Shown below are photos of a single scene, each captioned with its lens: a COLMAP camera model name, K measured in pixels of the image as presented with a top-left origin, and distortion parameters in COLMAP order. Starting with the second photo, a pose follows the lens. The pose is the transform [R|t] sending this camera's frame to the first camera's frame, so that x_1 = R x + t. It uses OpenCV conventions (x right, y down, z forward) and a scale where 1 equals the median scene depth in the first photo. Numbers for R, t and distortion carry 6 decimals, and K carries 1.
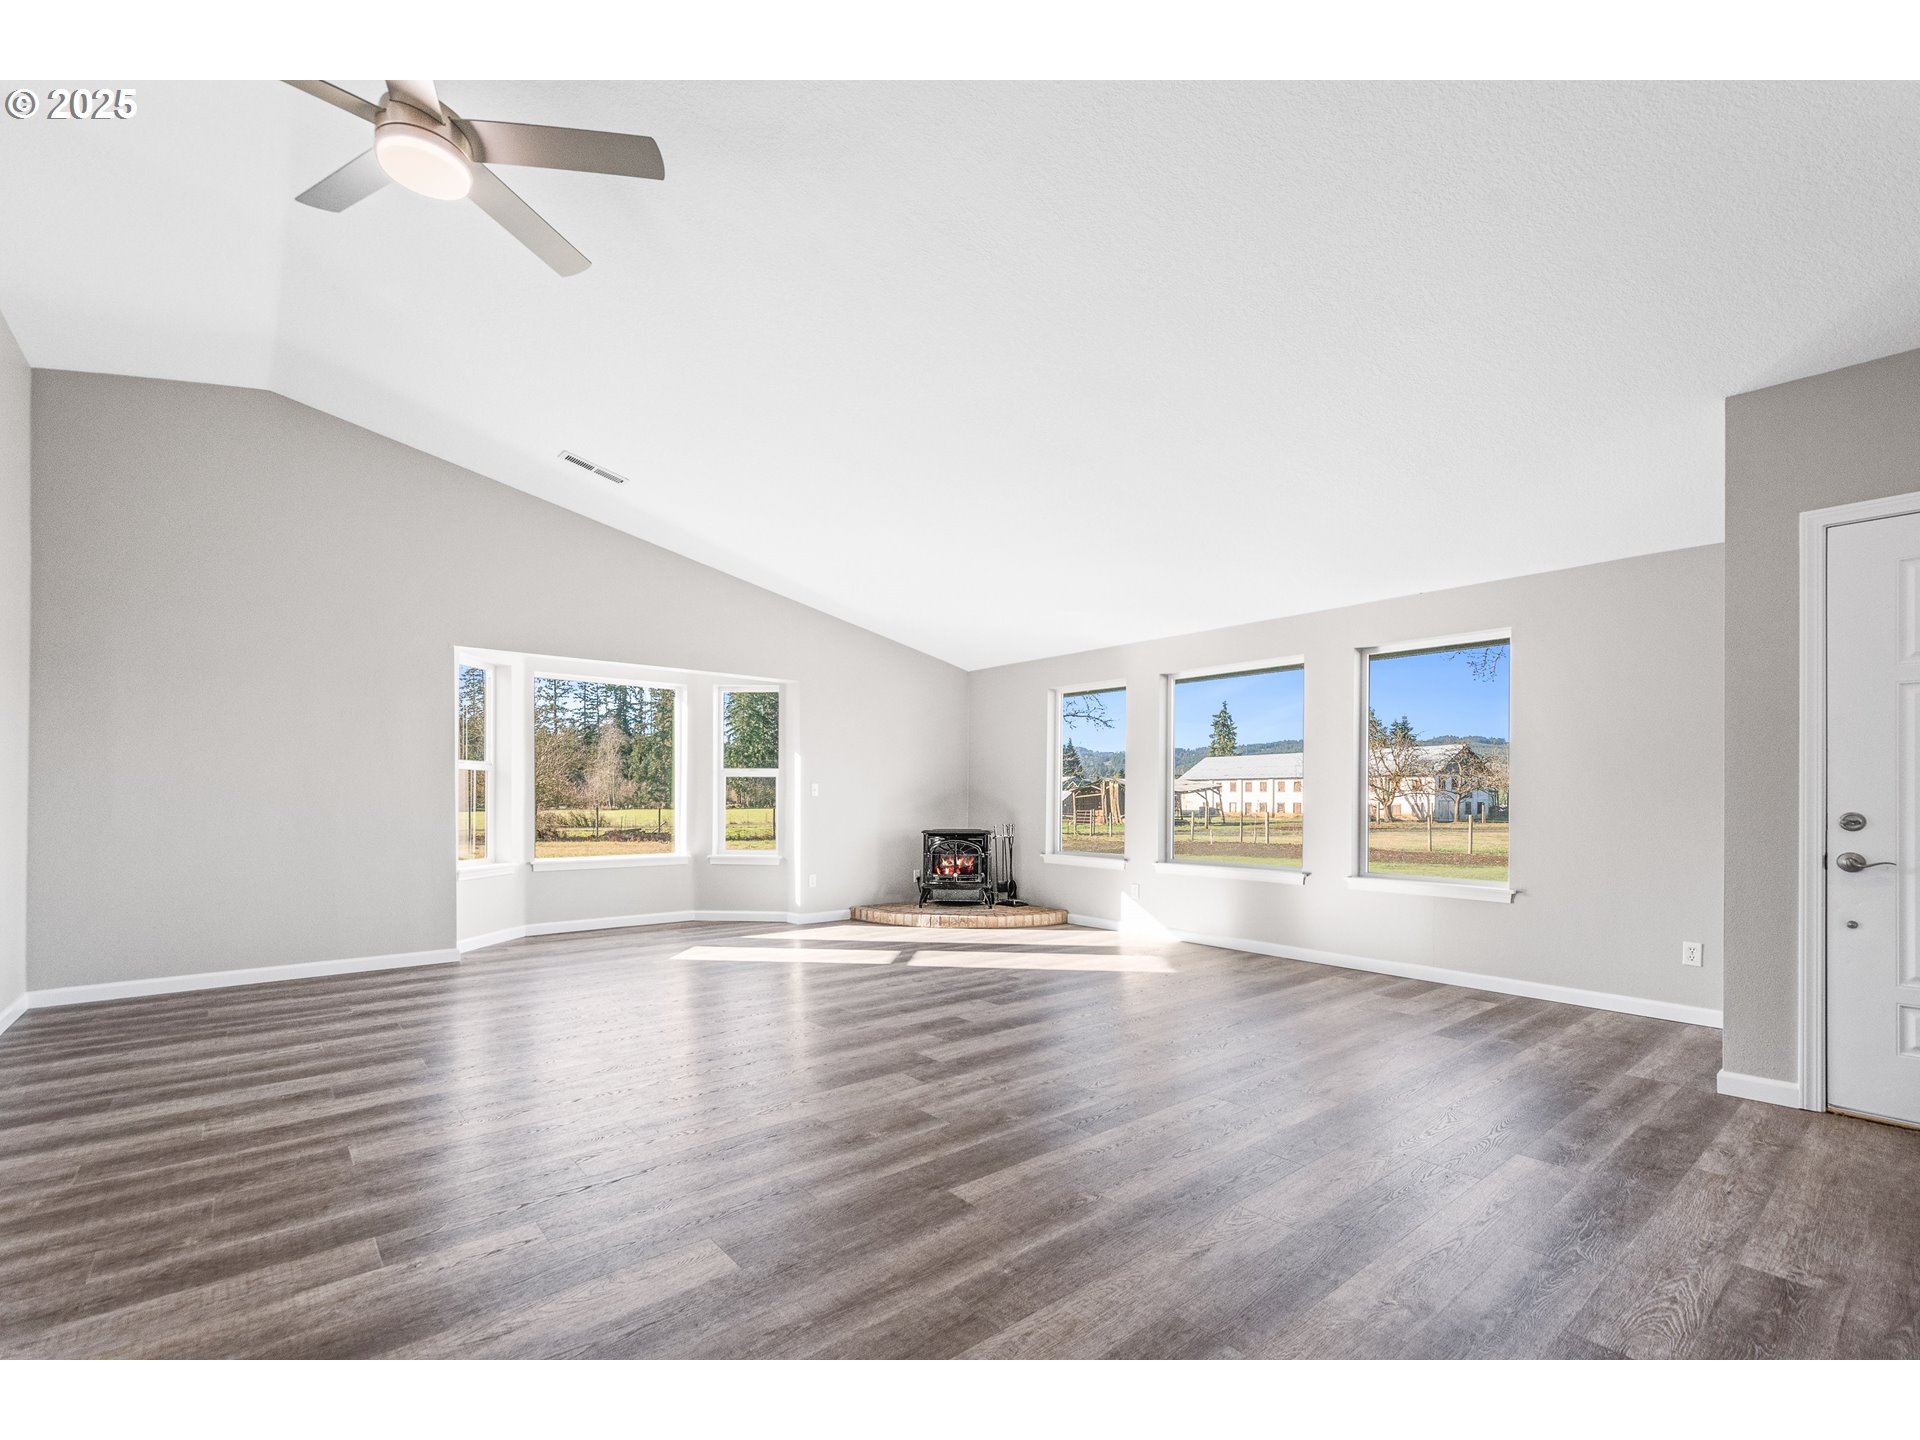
lens RADIAL K [[819.5, 0, 993.2], [0, 819.5, 815.6], [0, 0, 1]] dist [0.001464, -0.000473]
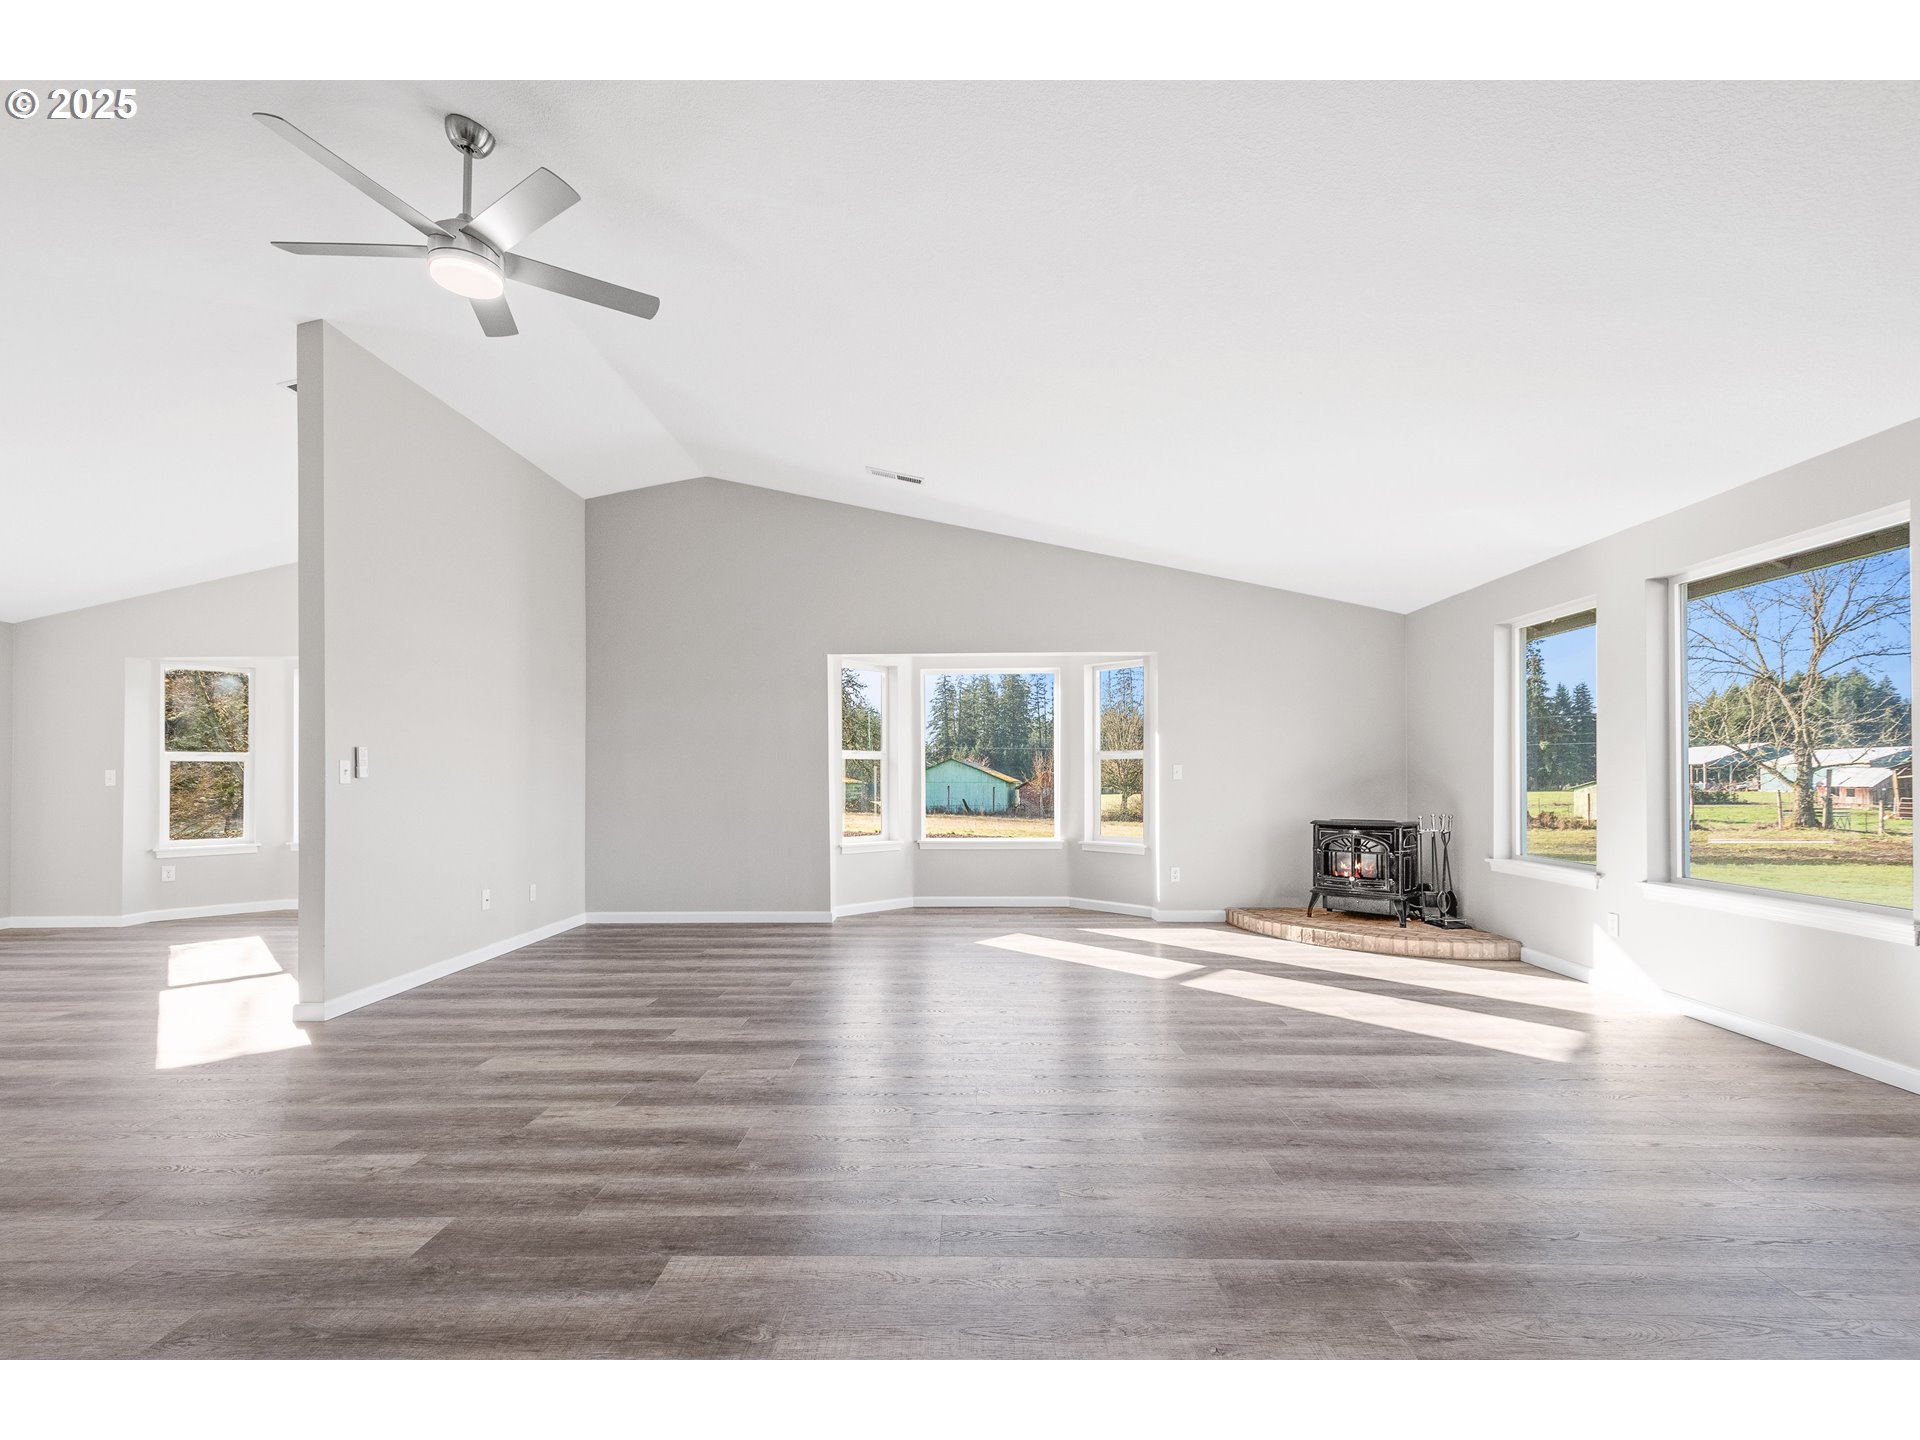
lens RADIAL K [[846.0, 0, 969.8], [0, 846.0, 781.9], [0, 0, 1]] dist [0.011495, -0.000024]
pose [[0.756686, -0.005584, -0.653754, 0.214342], [-0.008503, 0.999795, -0.018381, -0.002142], [0.653723, 0.019467, 0.756484, 0.157596]]
